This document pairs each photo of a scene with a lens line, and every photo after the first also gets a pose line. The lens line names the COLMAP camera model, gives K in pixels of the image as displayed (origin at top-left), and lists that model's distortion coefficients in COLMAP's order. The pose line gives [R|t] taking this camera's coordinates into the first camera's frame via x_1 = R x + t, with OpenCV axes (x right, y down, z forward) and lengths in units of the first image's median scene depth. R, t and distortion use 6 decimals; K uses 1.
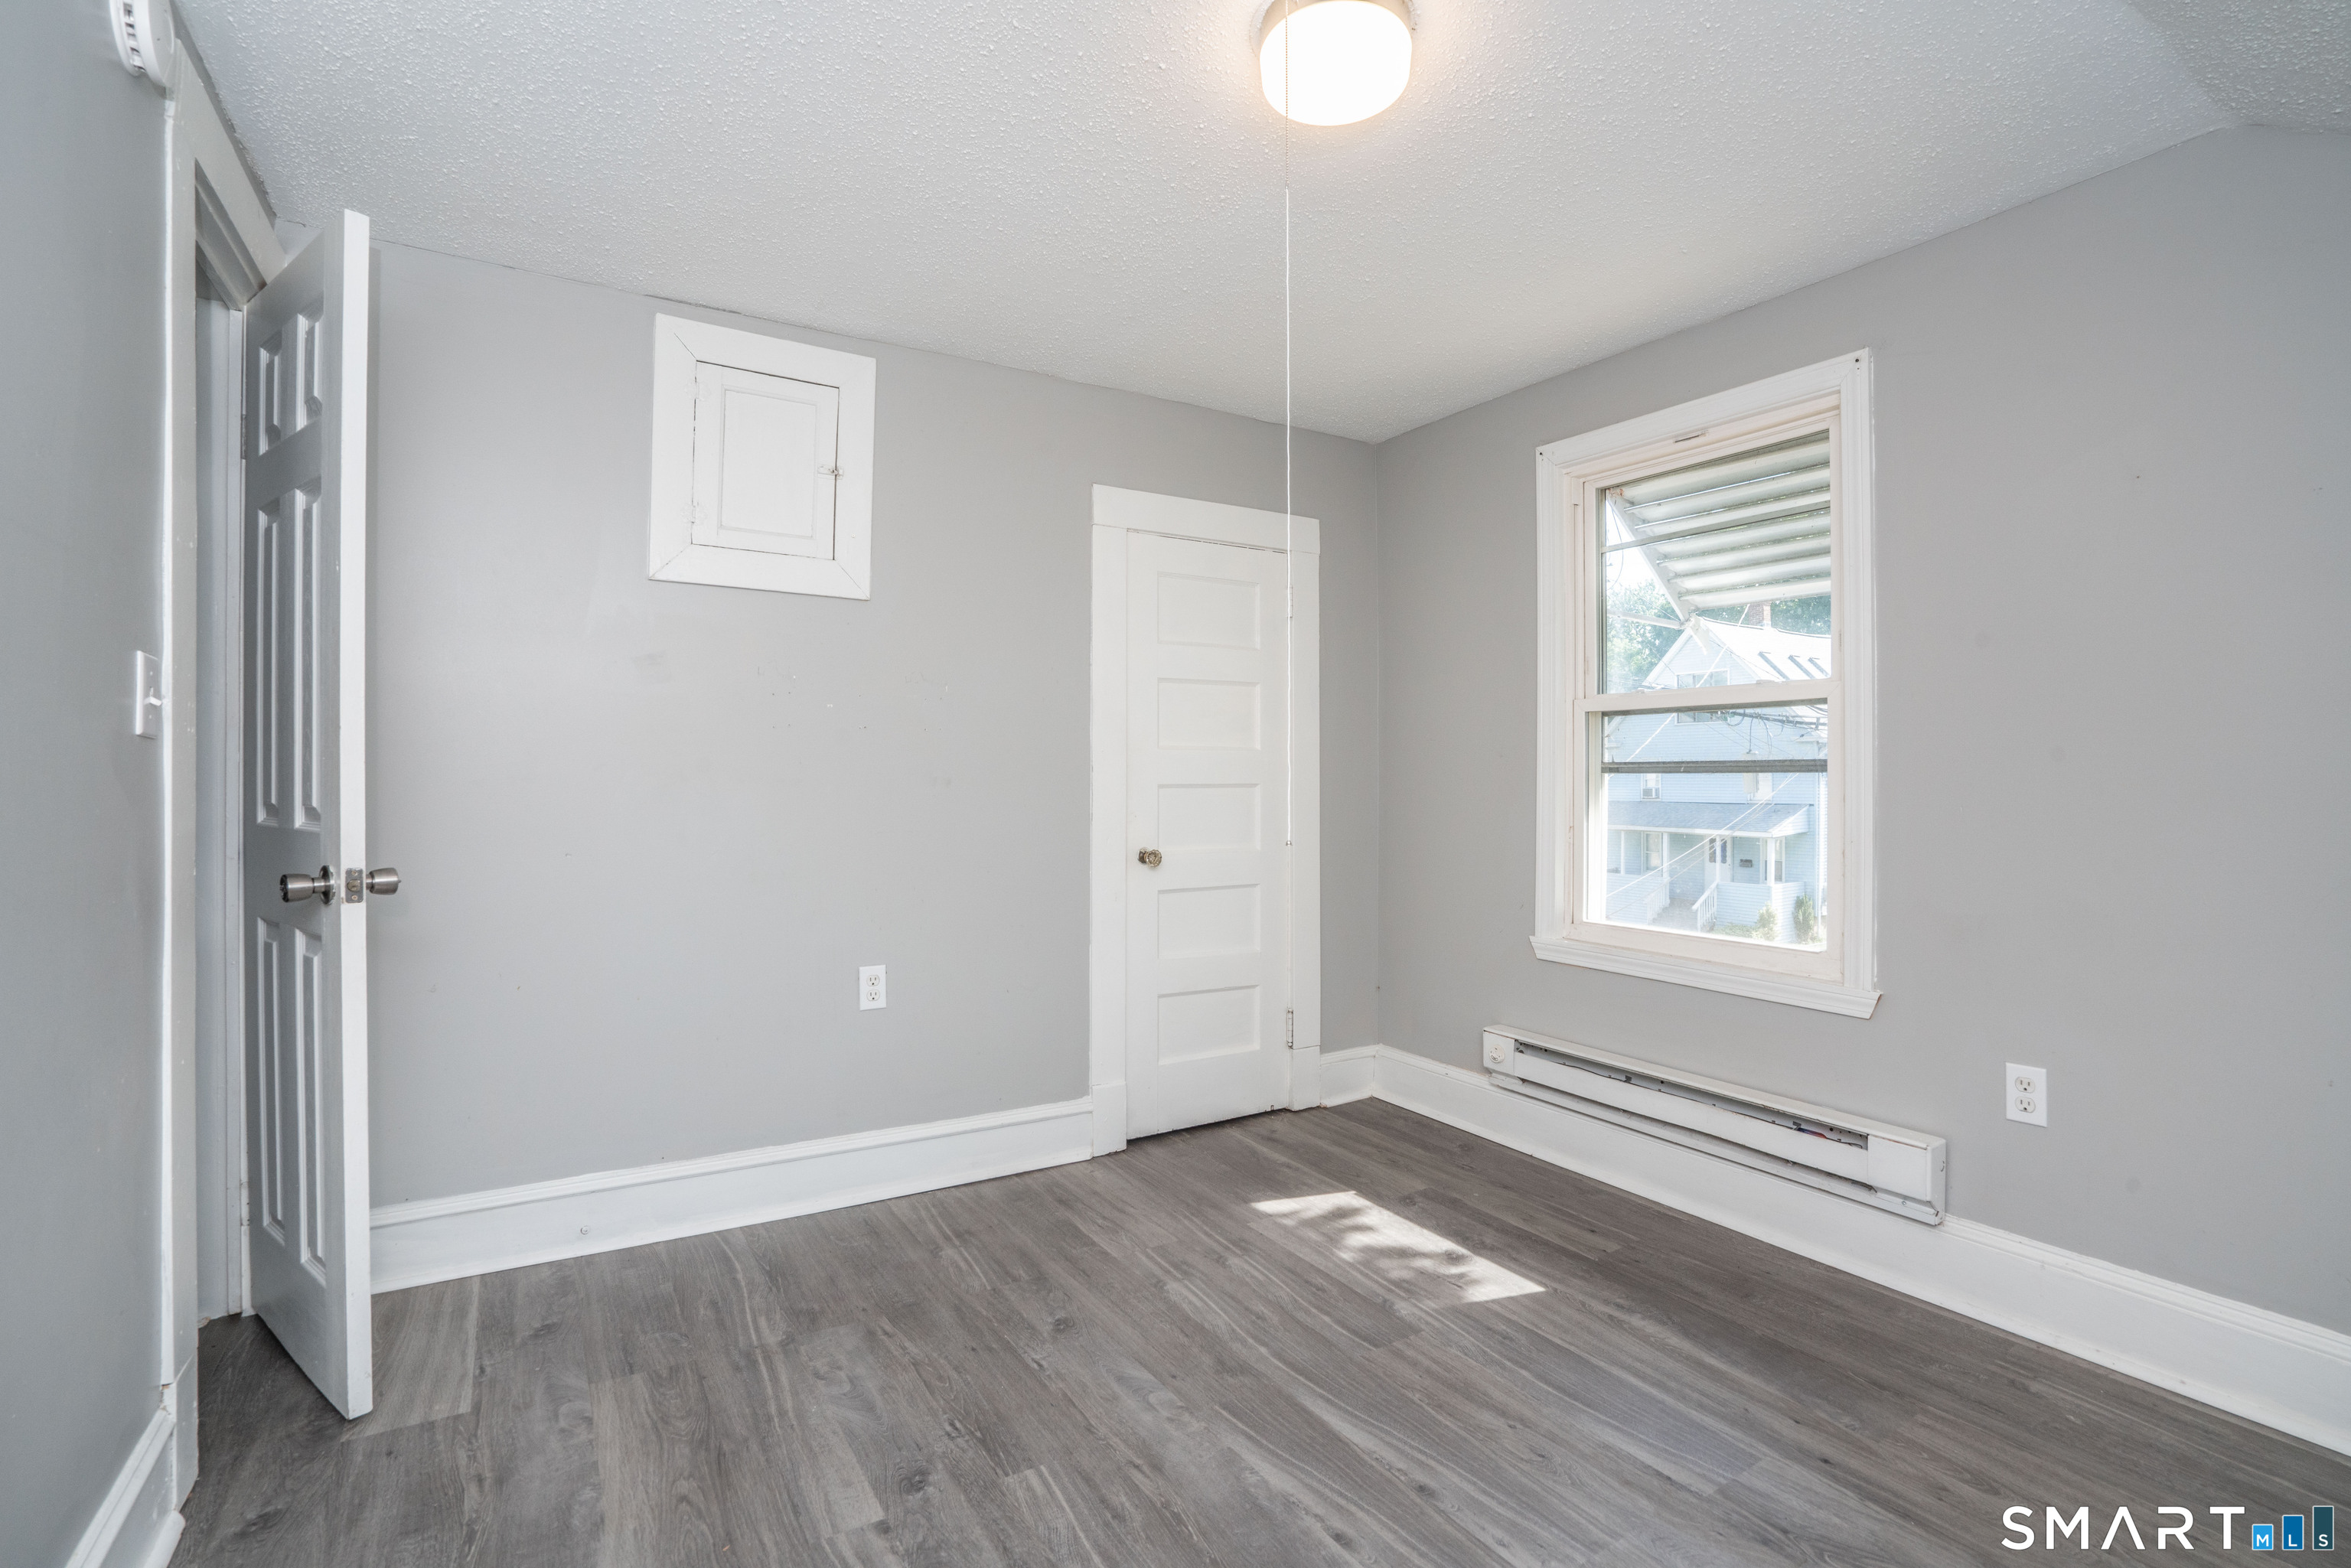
lens RADIAL K [[1083.0, 0, 1200.9], [0, 1083.0, 781.7], [0, 0, 1]] dist [-0.025469, 0.002222]
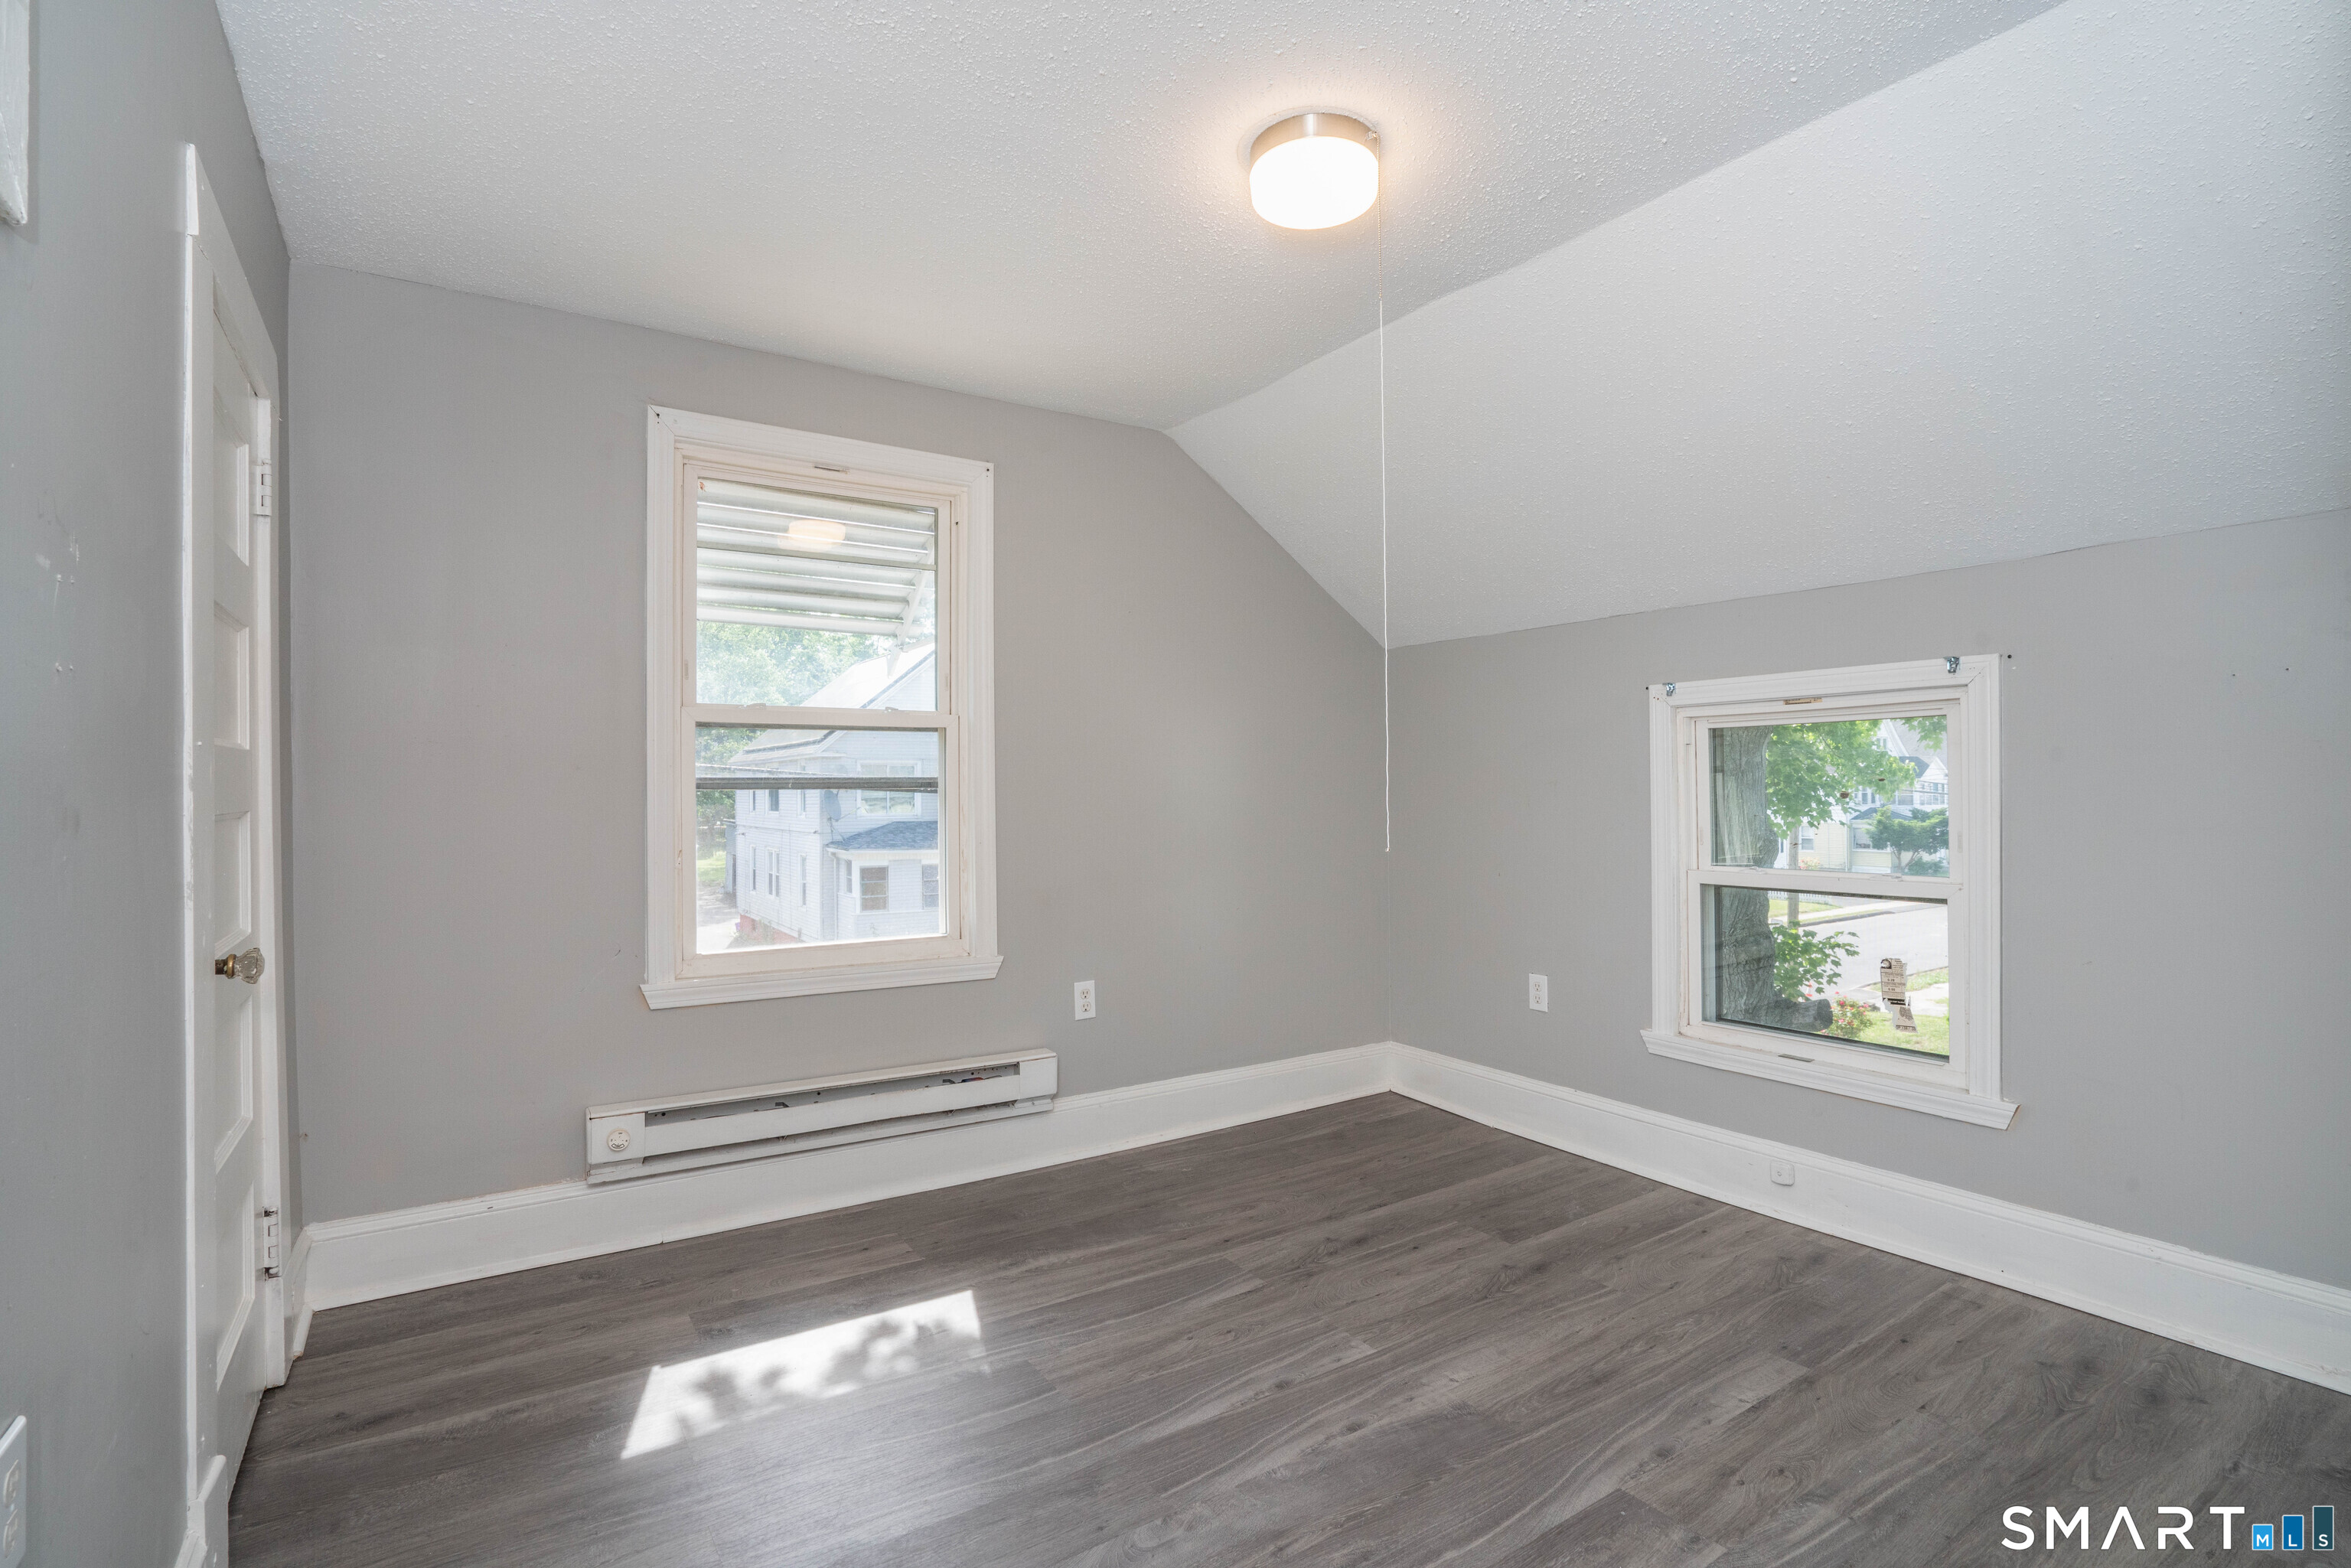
lens RADIAL K [[1083.0, 0, 1197.9], [0, 1083.0, 790.6], [0, 0, 1]] dist [-0.025469, 0.002222]
pose [[-0.032230, 0.001691, 0.999479, -0.723644], [-0.000980, 0.999998, -0.001723, -0.004843], [-0.999480, -0.001035, -0.032228, 0.820035]]
